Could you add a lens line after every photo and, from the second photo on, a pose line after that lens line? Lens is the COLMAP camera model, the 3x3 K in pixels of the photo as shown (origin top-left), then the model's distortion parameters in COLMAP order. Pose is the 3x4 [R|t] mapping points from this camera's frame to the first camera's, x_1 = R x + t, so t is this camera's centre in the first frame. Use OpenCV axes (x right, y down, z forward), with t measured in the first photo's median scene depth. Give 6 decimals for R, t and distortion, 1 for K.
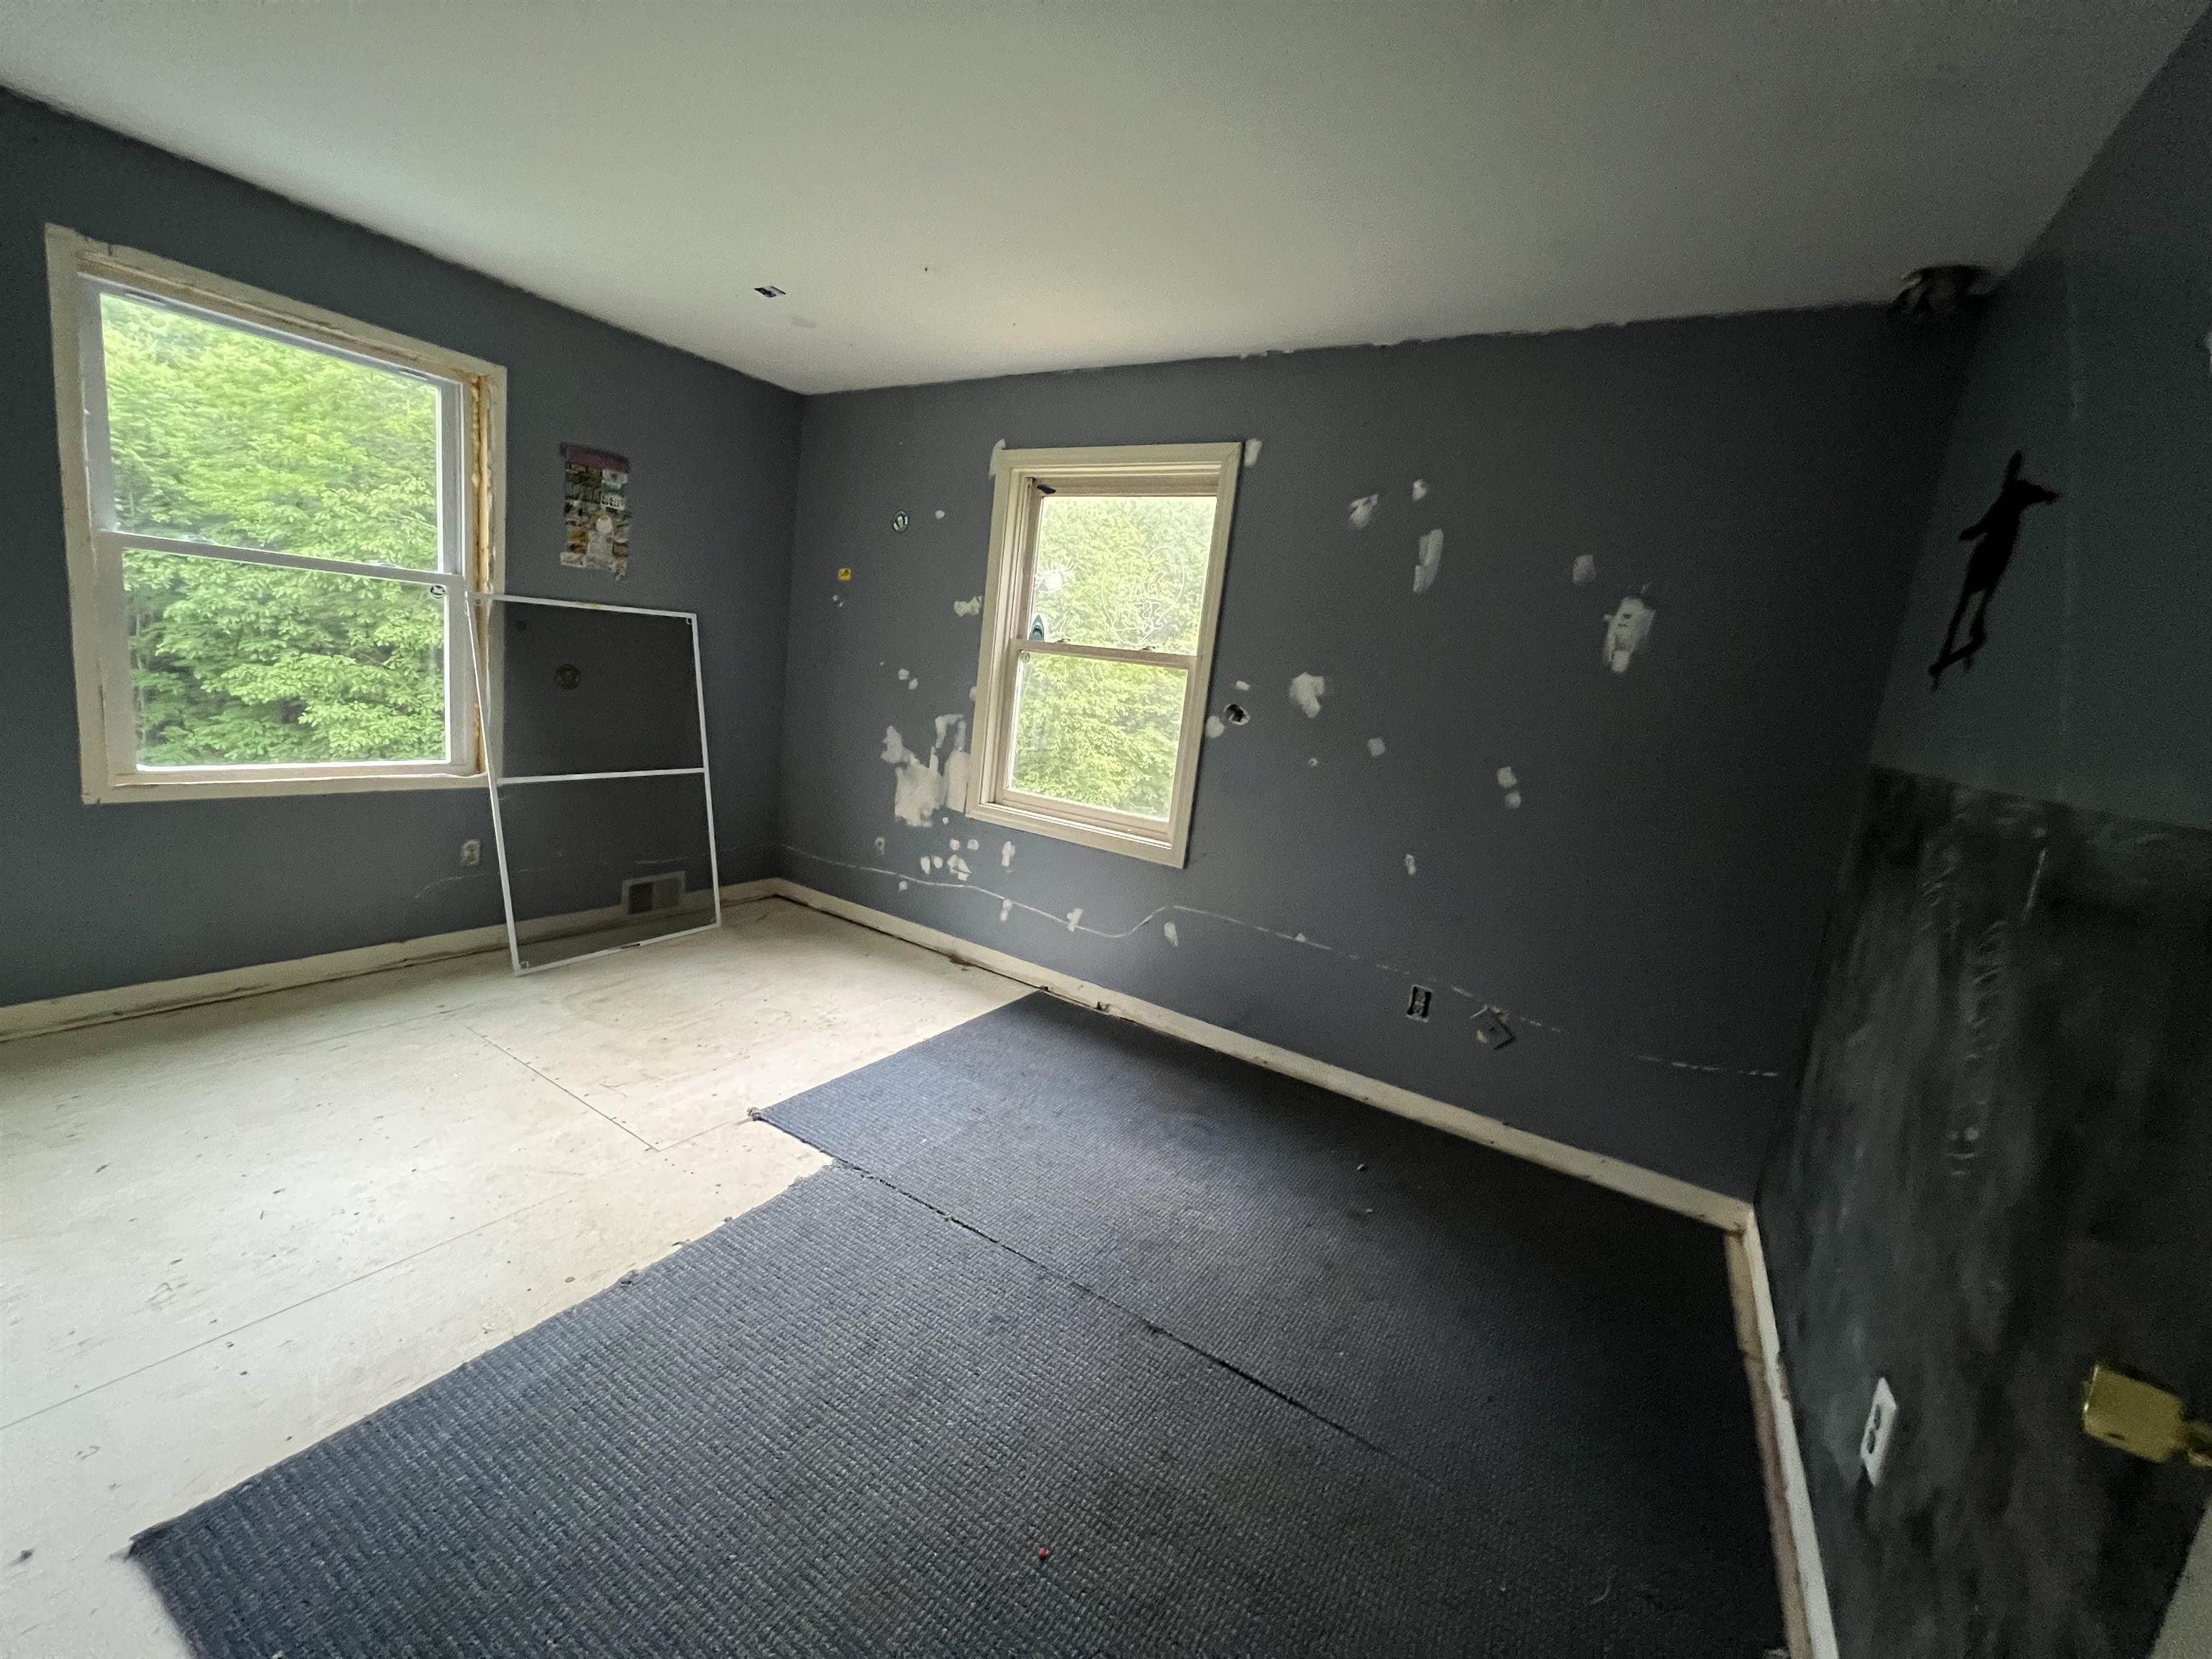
lens RADIAL K [[884.7, 0, 1099.1], [0, 884.7, 820.7], [0, 0, 1]] dist [-0.000204, -0.000007]
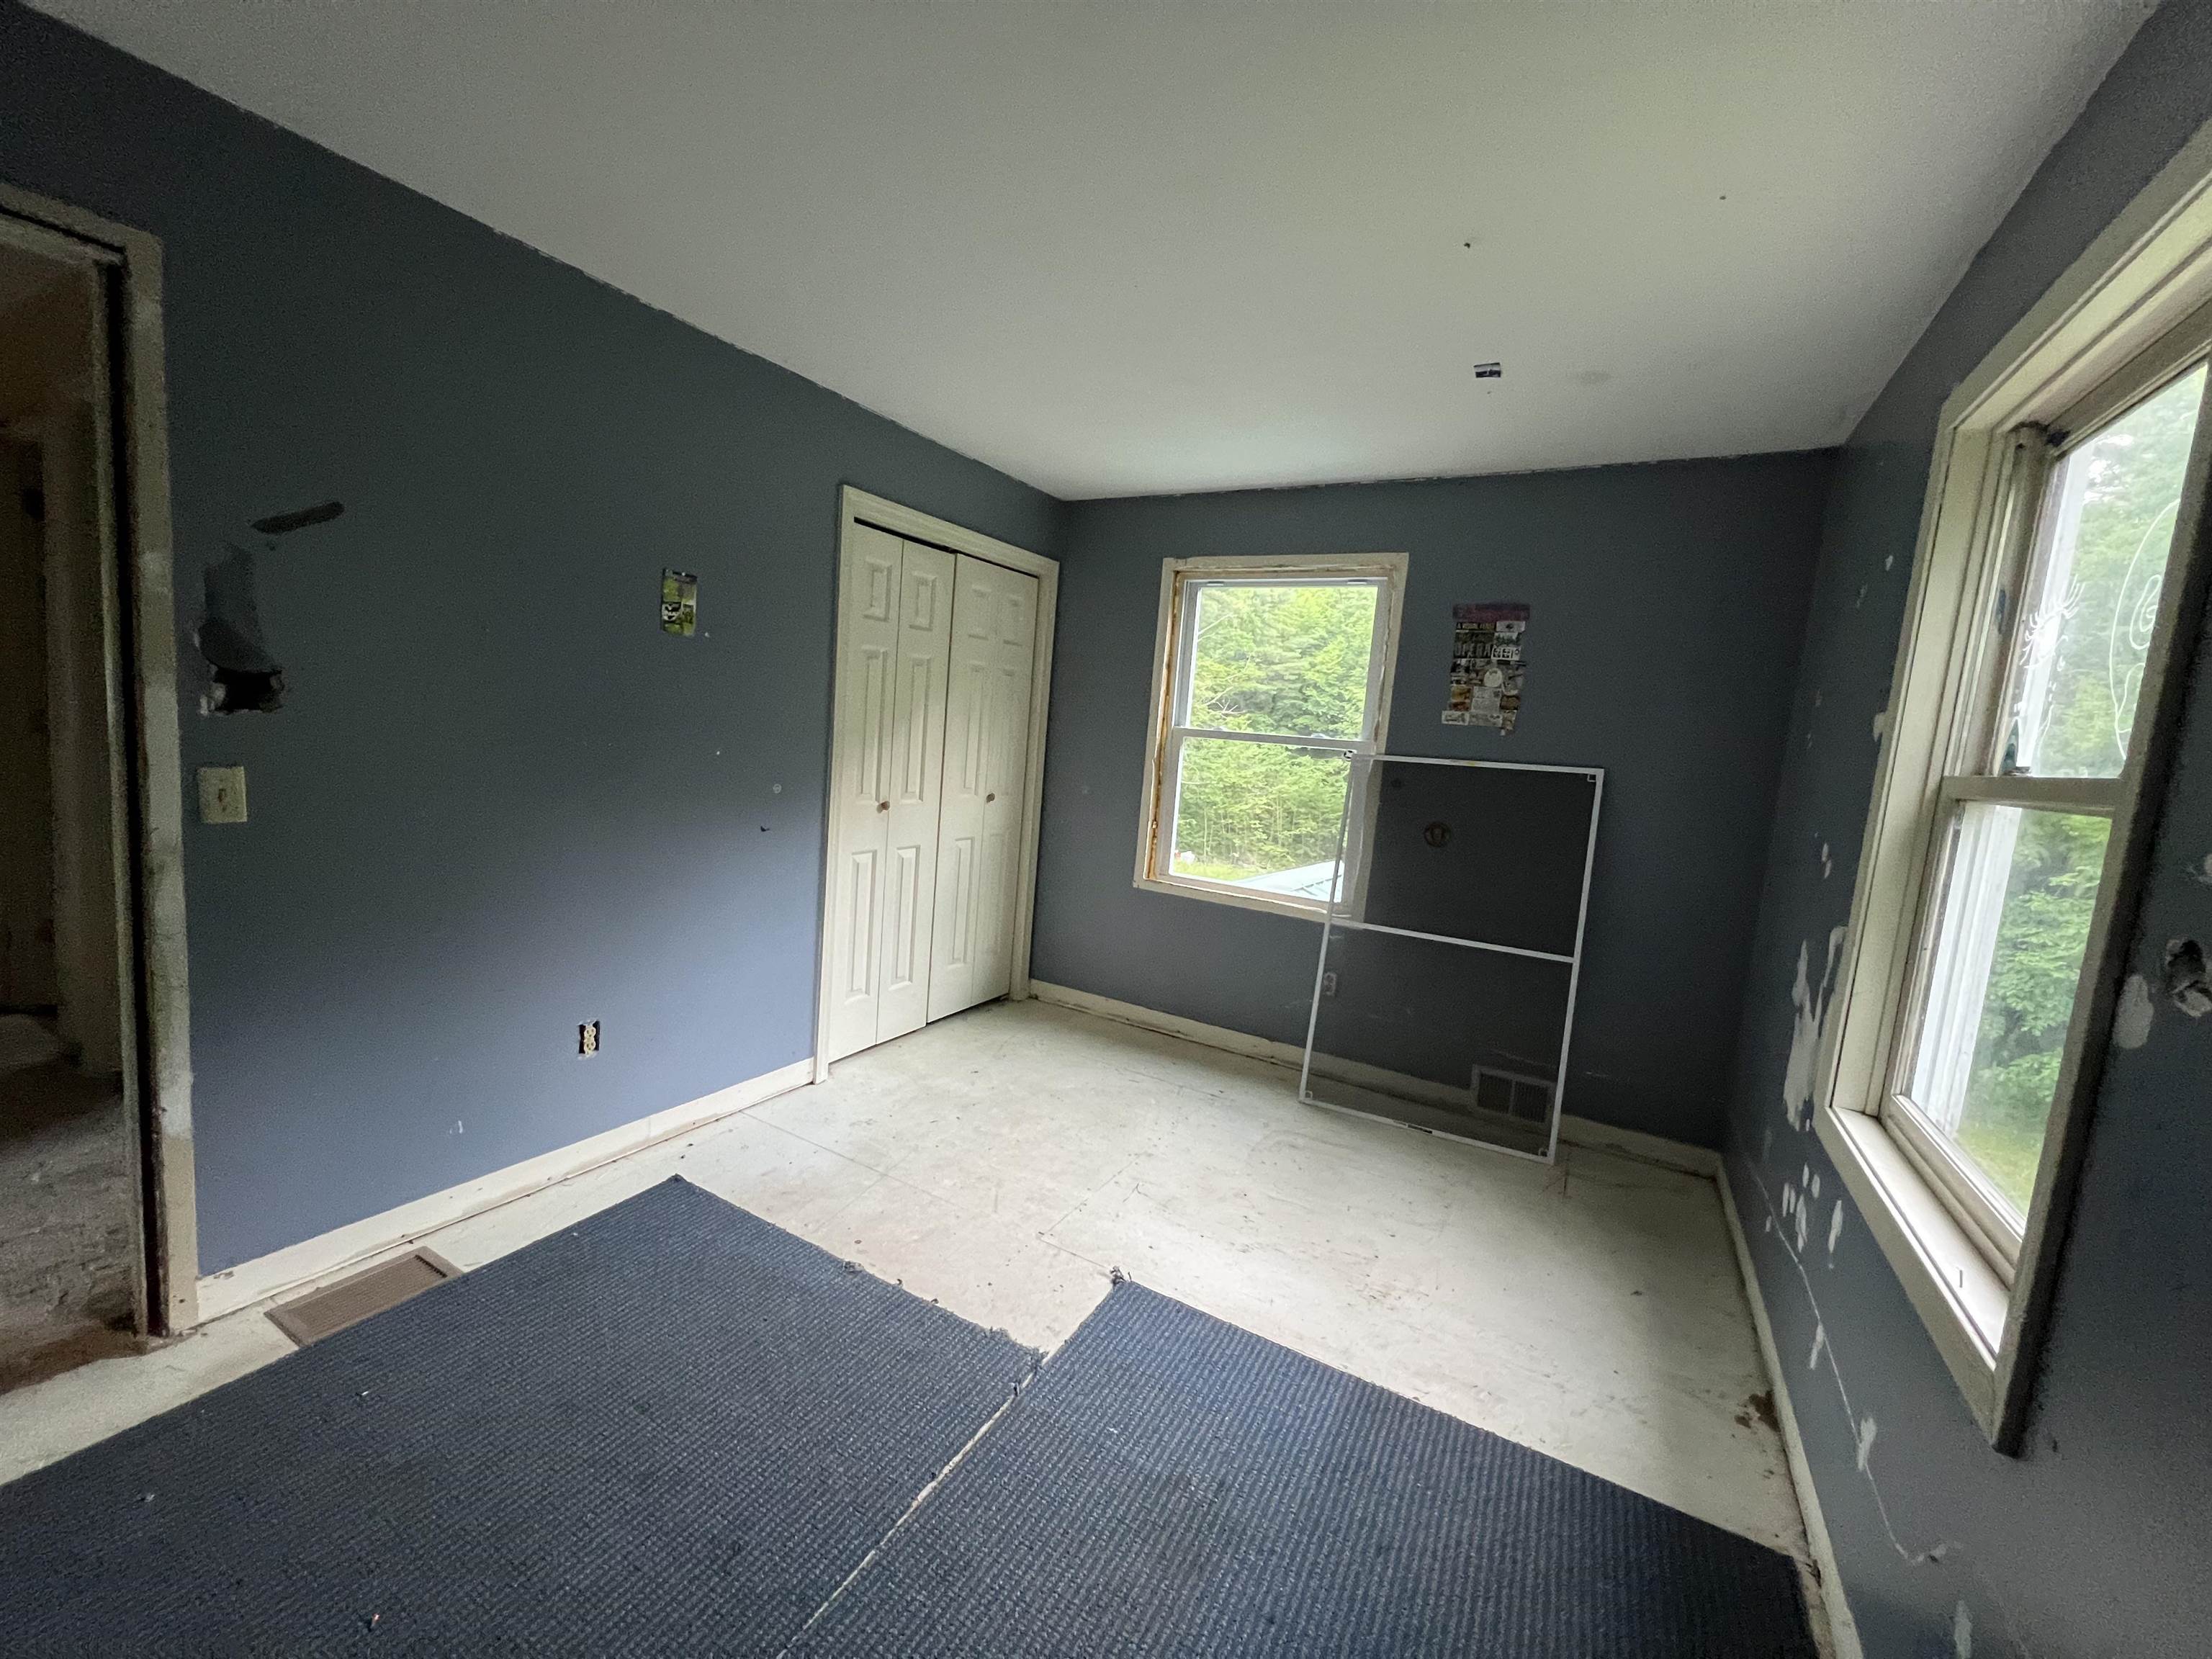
lens RADIAL K [[884.7, 0, 1099.1], [0, 884.7, 820.7], [0, 0, 1]] dist [-0.000204, -0.000007]
pose [[0.052572, 0.000442, -0.998617, 0.371821], [-0.244337, 0.969611, -0.012434, -0.075229], [0.968264, 0.244653, 0.051082, 0.599443]]
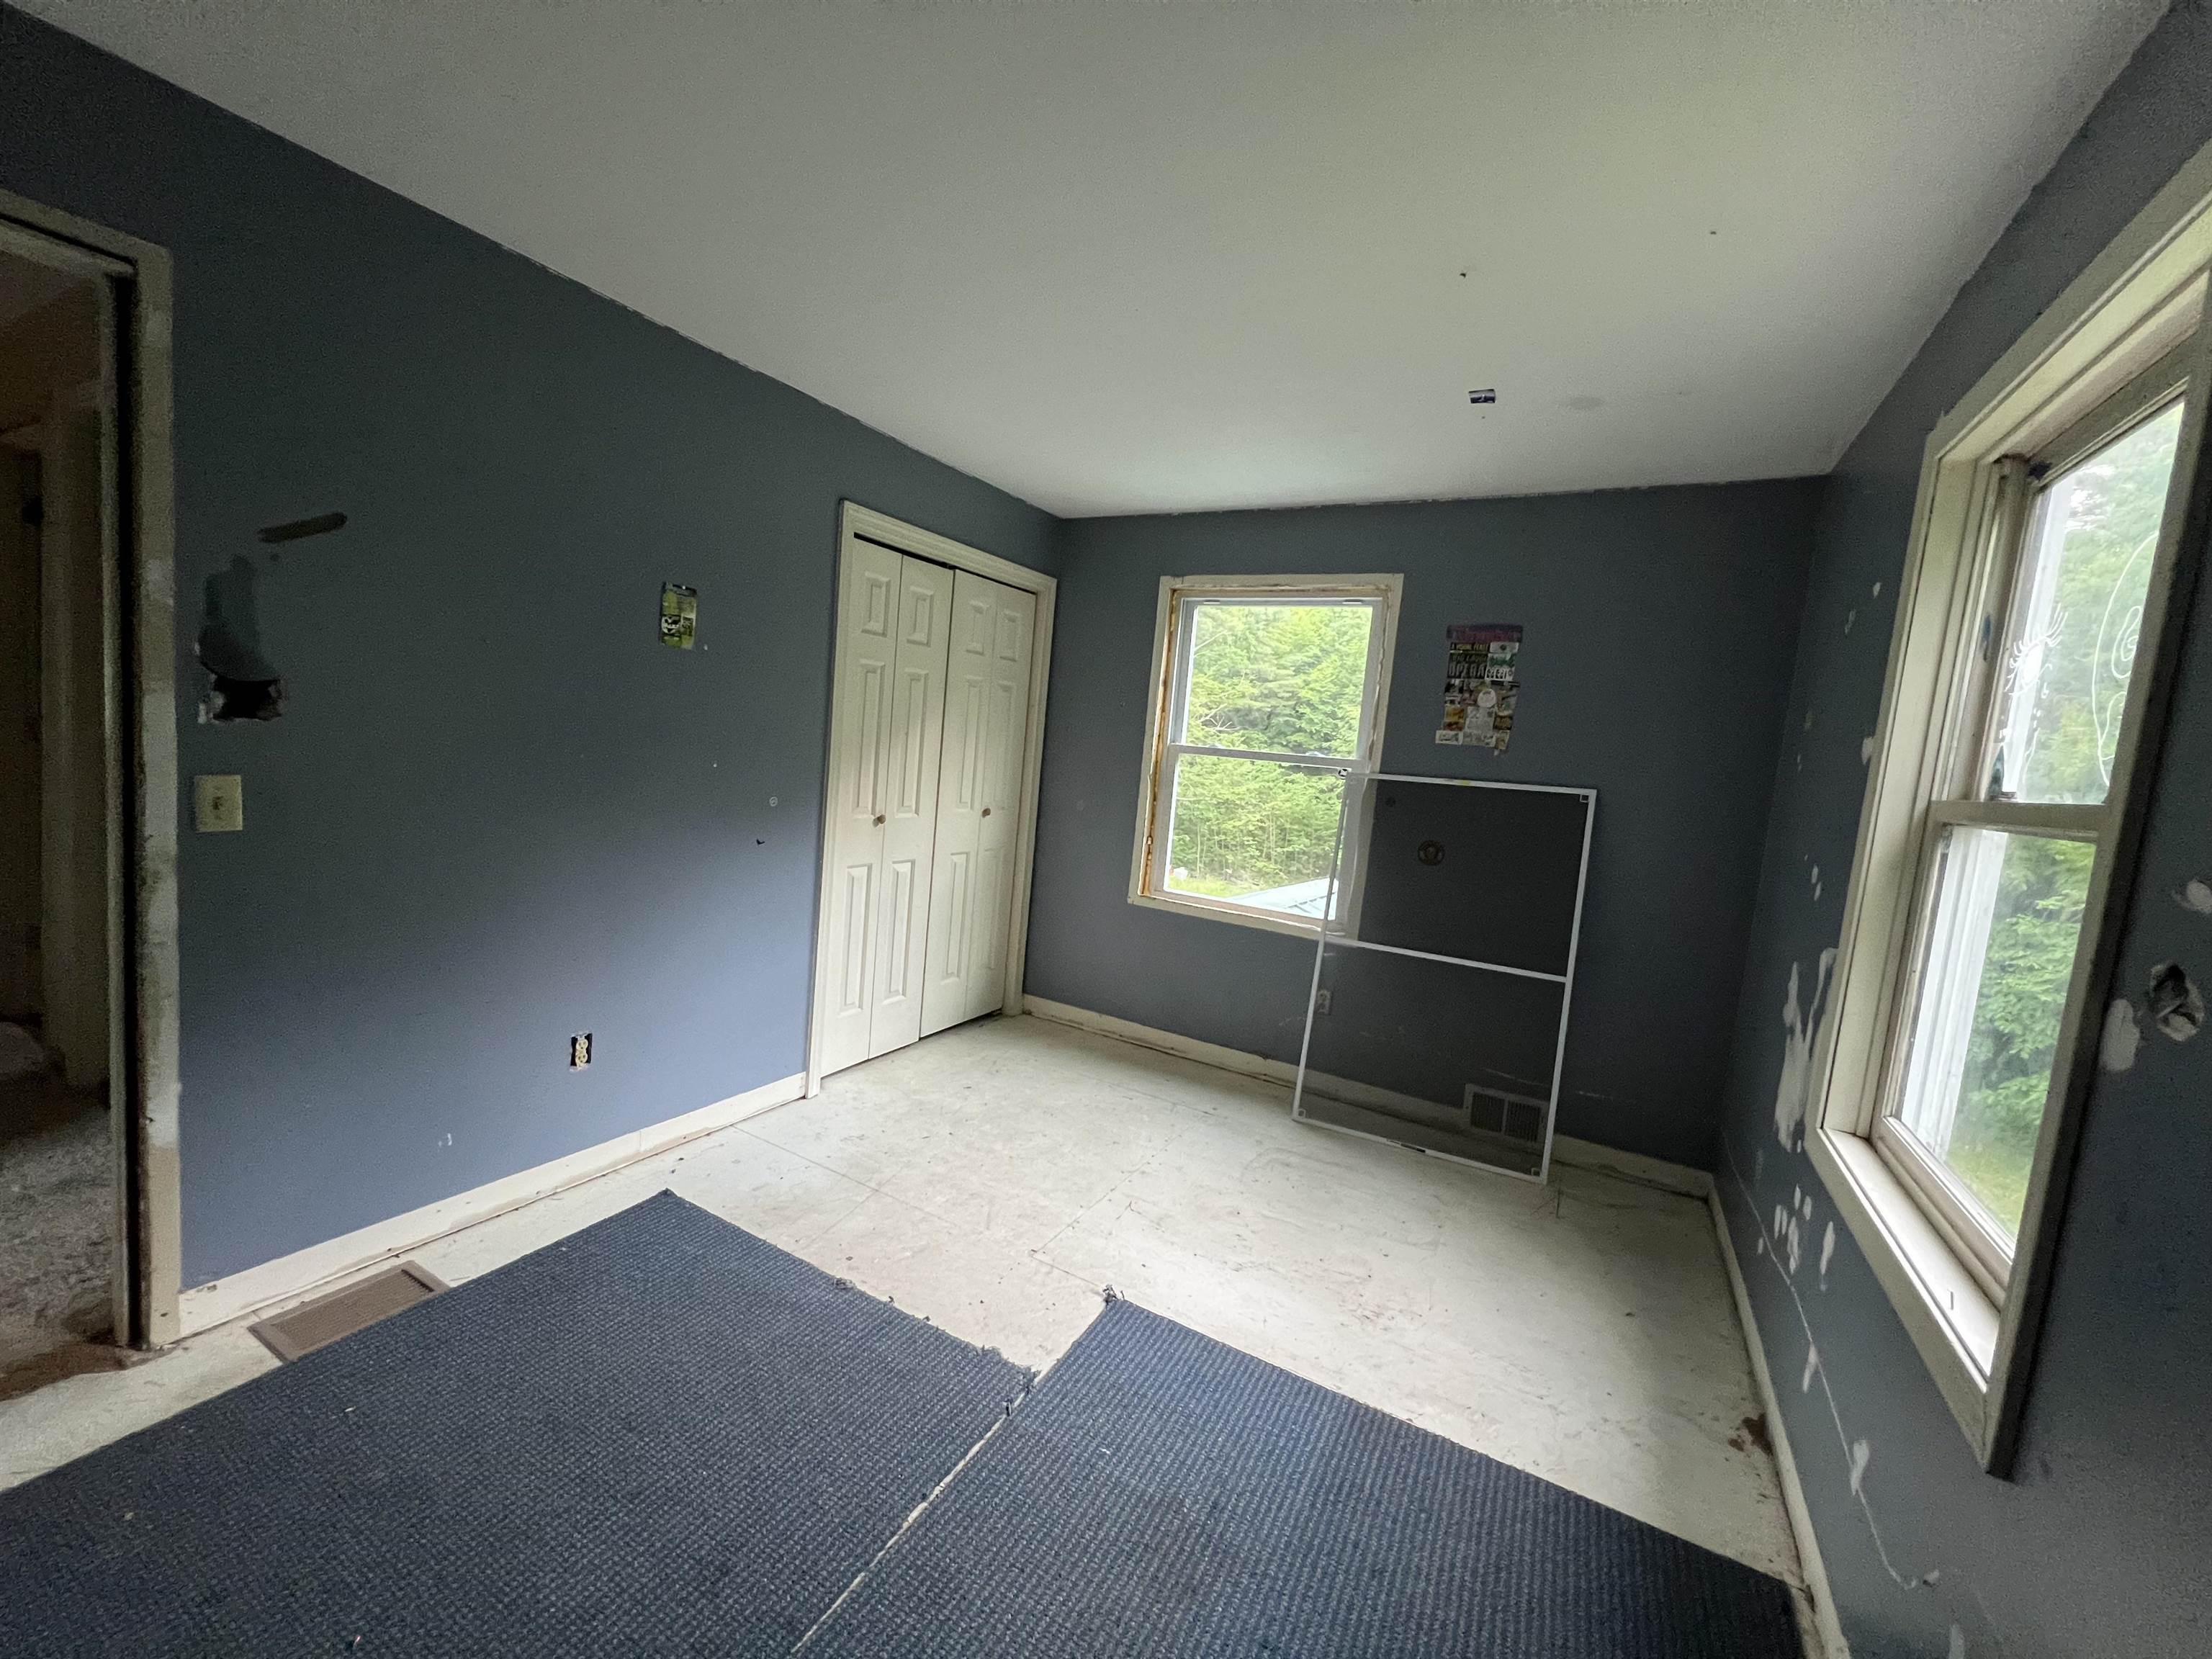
lens RADIAL K [[884.7, 0, 1099.1], [0, 884.7, 820.7], [0, 0, 1]] dist [-0.000204, -0.000007]
pose [[0.060077, -0.016263, -0.998061, 0.374165], [-0.252876, 0.967003, -0.030978, -0.075044], [0.965632, 0.254246, 0.053982, 0.596791]]
